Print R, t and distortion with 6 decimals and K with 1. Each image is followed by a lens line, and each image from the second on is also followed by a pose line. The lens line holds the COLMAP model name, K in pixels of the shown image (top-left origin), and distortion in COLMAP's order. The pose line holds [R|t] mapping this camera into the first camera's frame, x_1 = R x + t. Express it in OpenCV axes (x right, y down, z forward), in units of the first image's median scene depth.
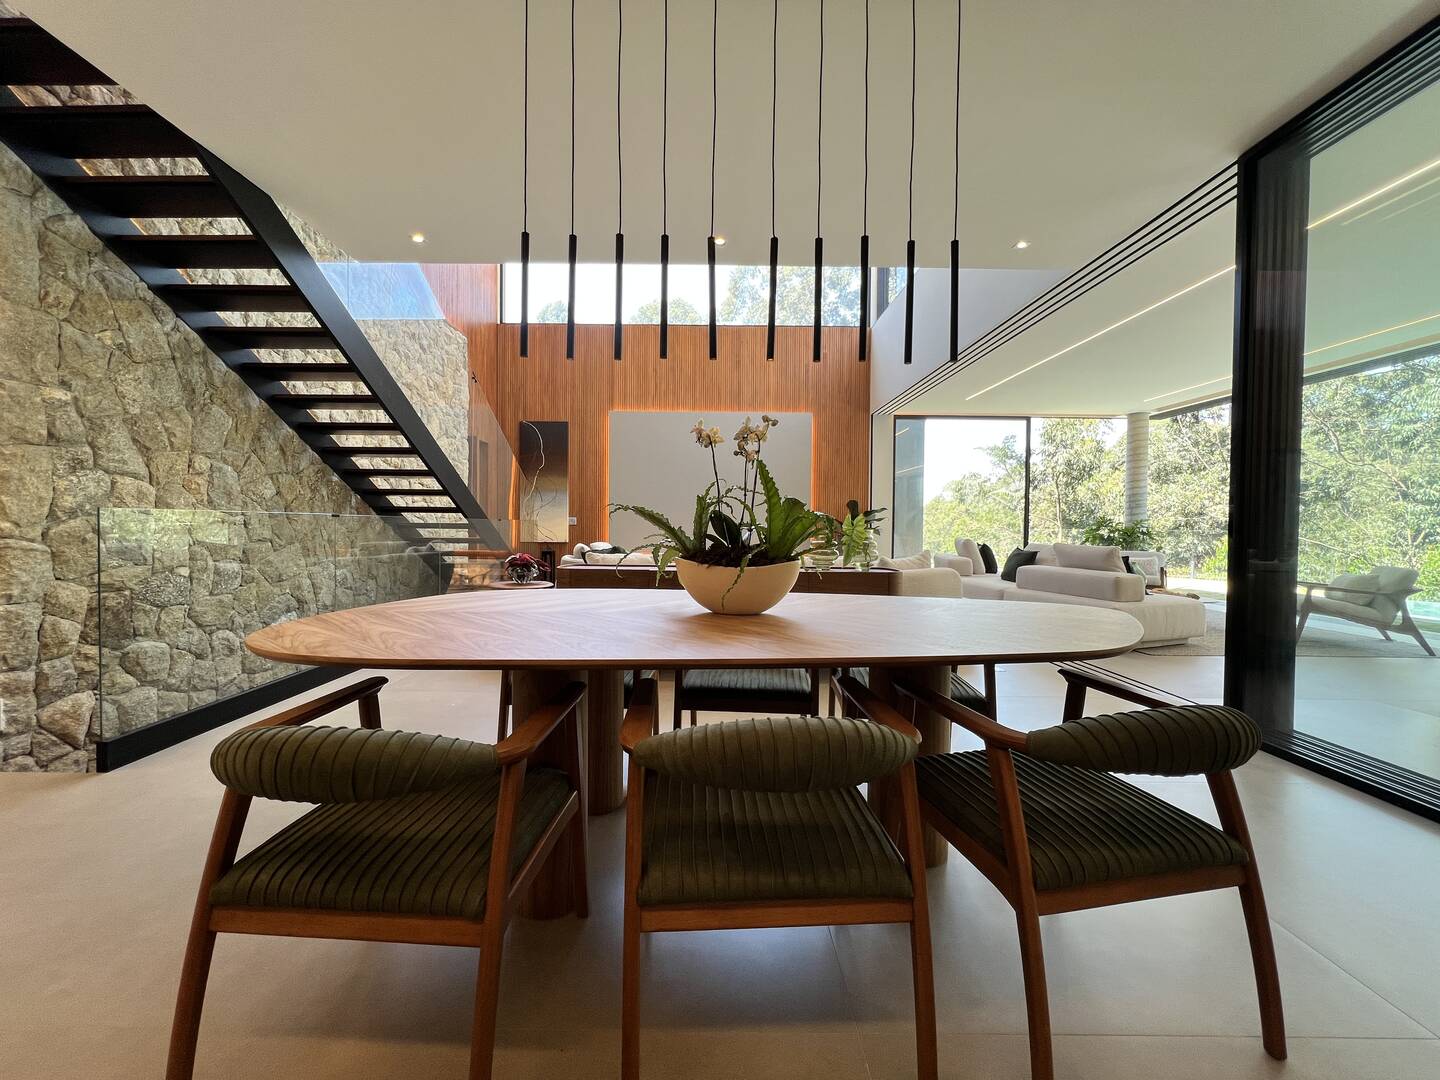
lens RADIAL K [[578.4, 0, 713.2], [0, 578.4, 537.5], [0, 0, 1]] dist [-0.002563, -0.000143]
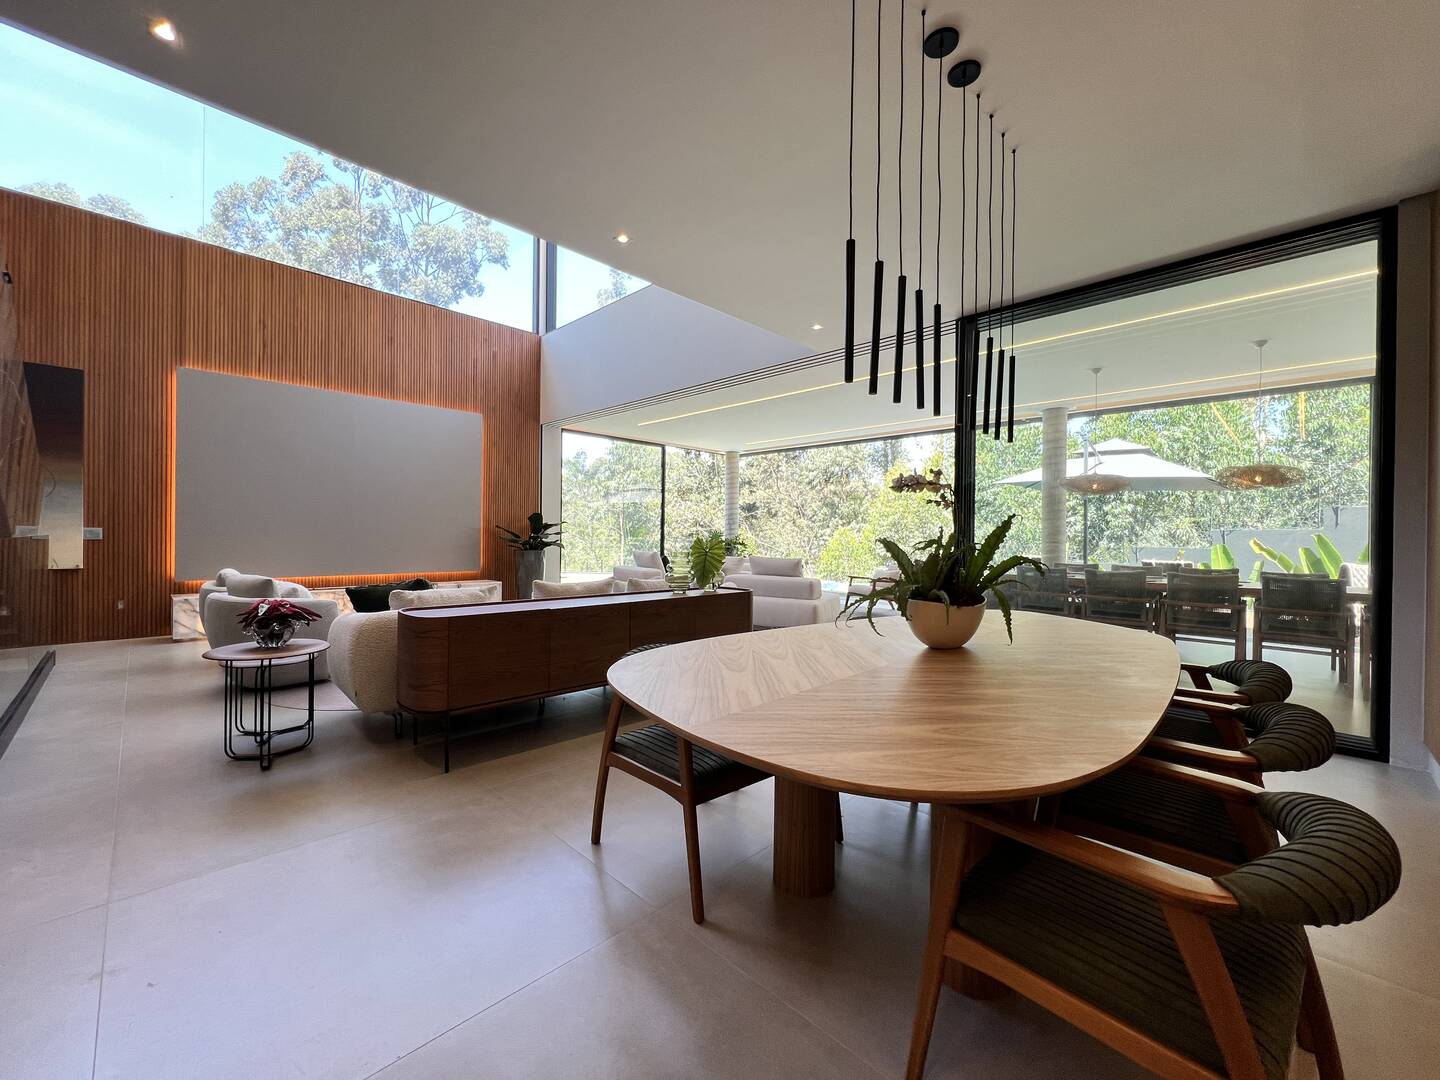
lens RADIAL K [[578.4, 0, 713.2], [0, 578.4, 537.5], [0, 0, 1]] dist [-0.002563, -0.000143]
pose [[0.709226, -0.003733, 0.704971, -0.223595], [0.008777, 0.999955, -0.003535, -0.017817], [-0.704926, 0.008695, 0.709227, 0.112798]]
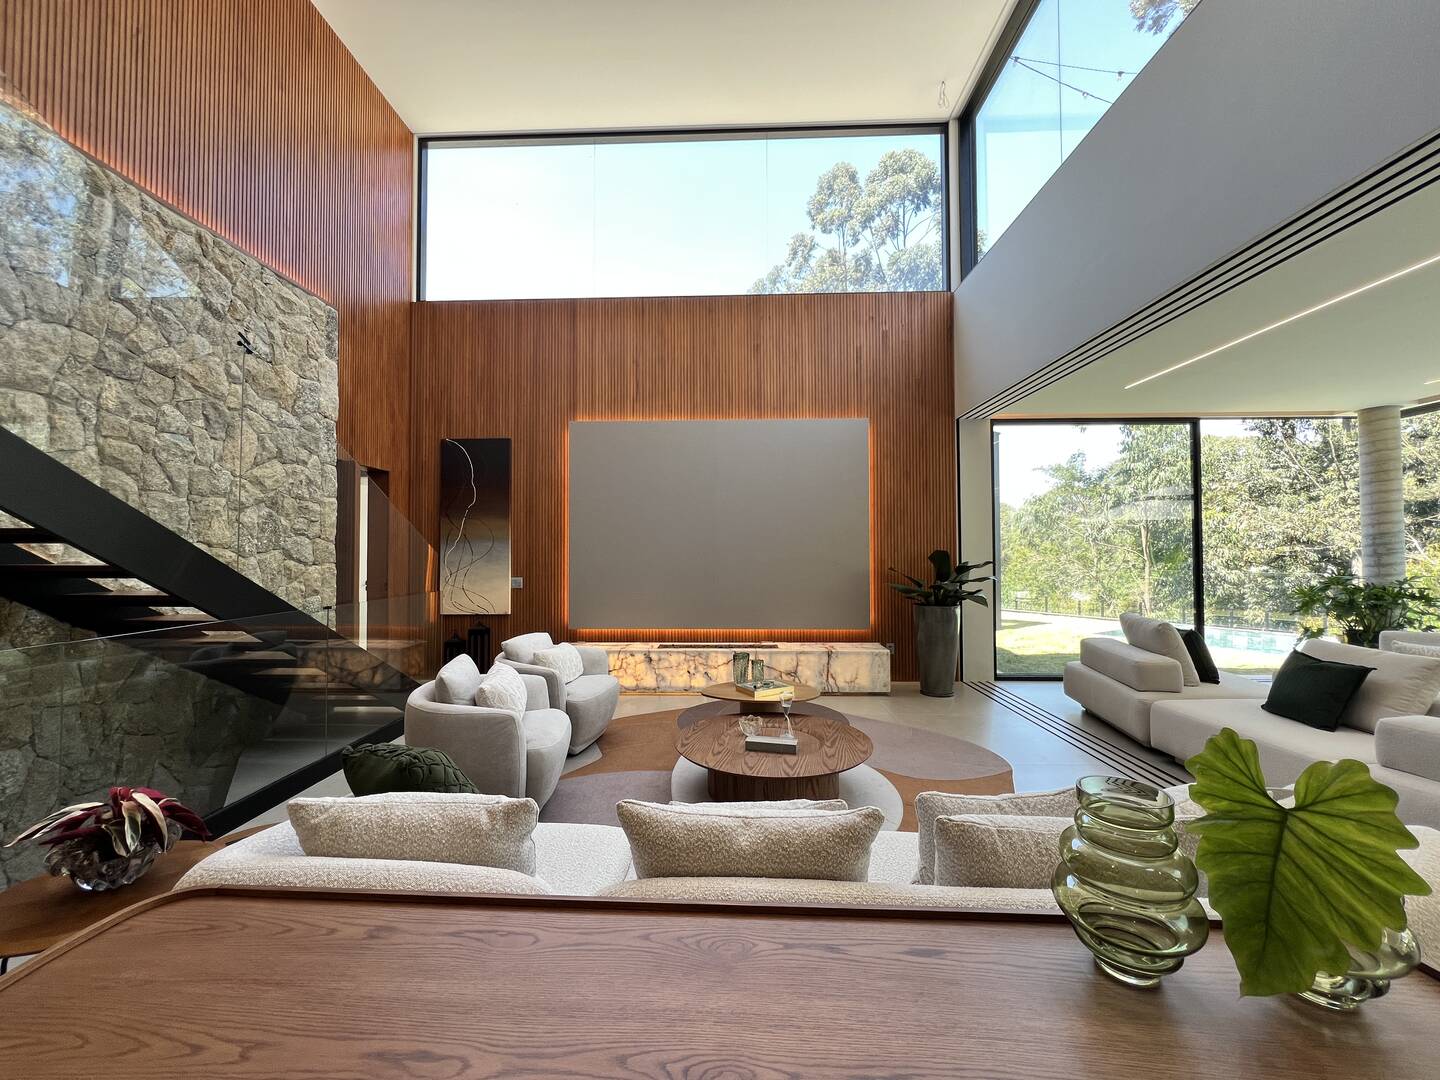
lens RADIAL K [[578.9, 0, 713.8], [0, 578.9, 537.1], [0, 0, 1]] dist [-0.001155, 0.000369]
pose [[0.999294, -0.013197, -0.035168, 0.014237], [0.011593, 0.998899, -0.045451, -0.052224], [0.035729, 0.045012, 0.998347, 0.348687]]
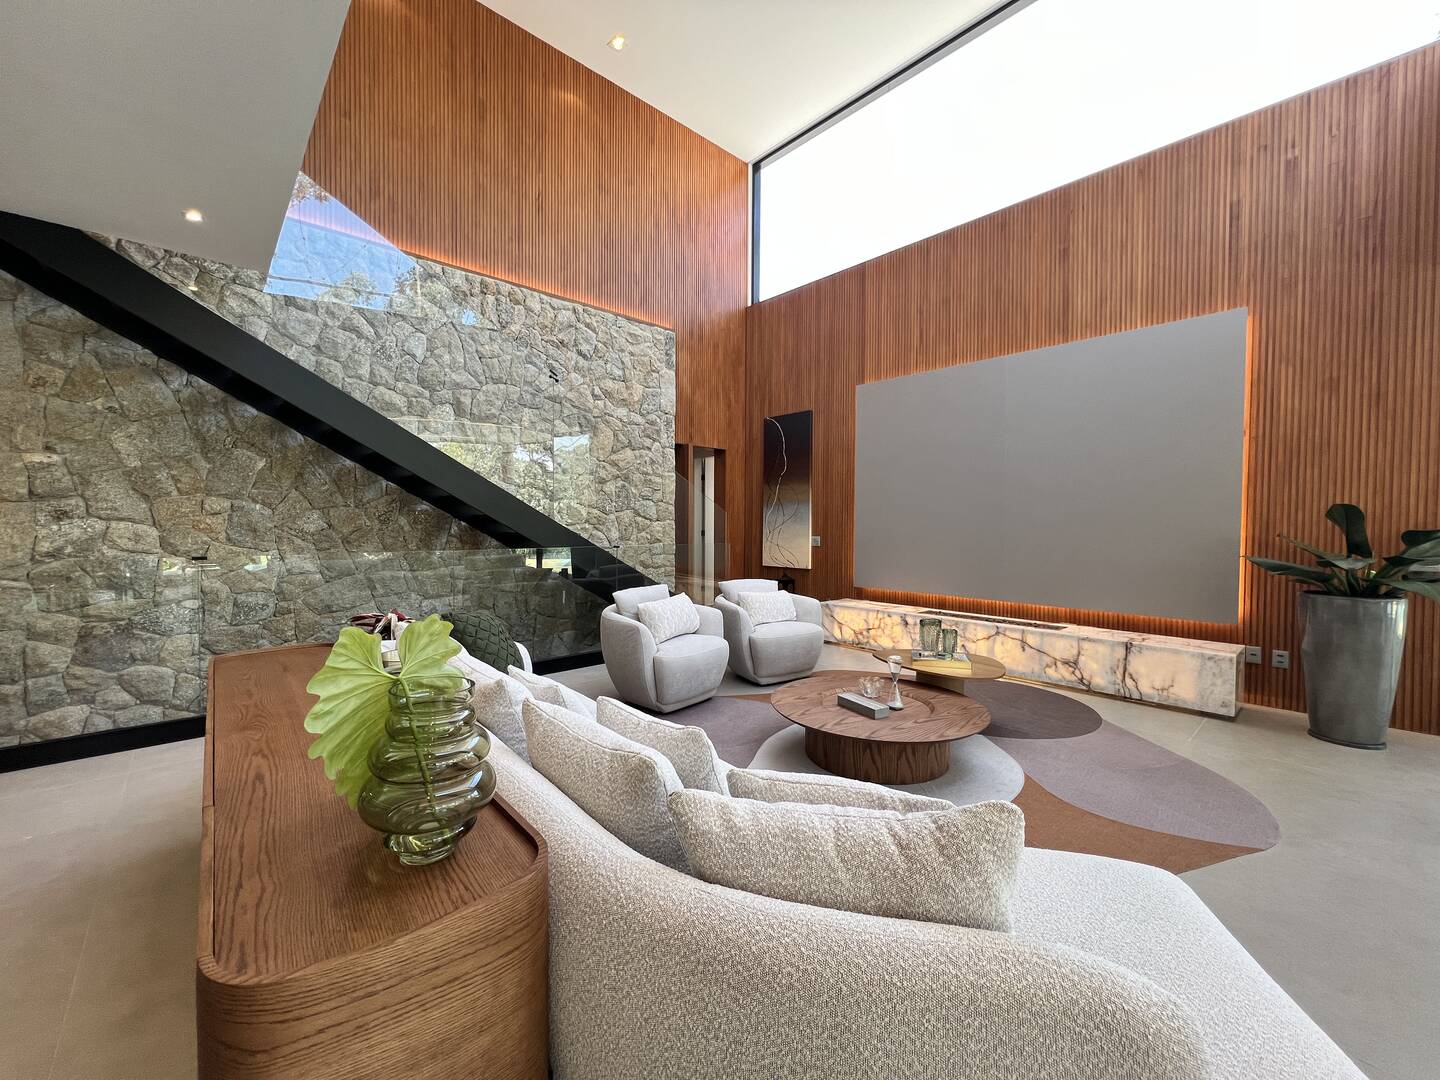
lens RADIAL K [[578.9, 0, 713.8], [0, 578.9, 537.1], [0, 0, 1]] dist [-0.001155, 0.000369]
pose [[0.670102, 0.012553, -0.742162, 0.242902], [-0.014693, 0.999885, 0.003645, -0.037307], [0.742123, 0.008462, 0.670210, 0.425782]]
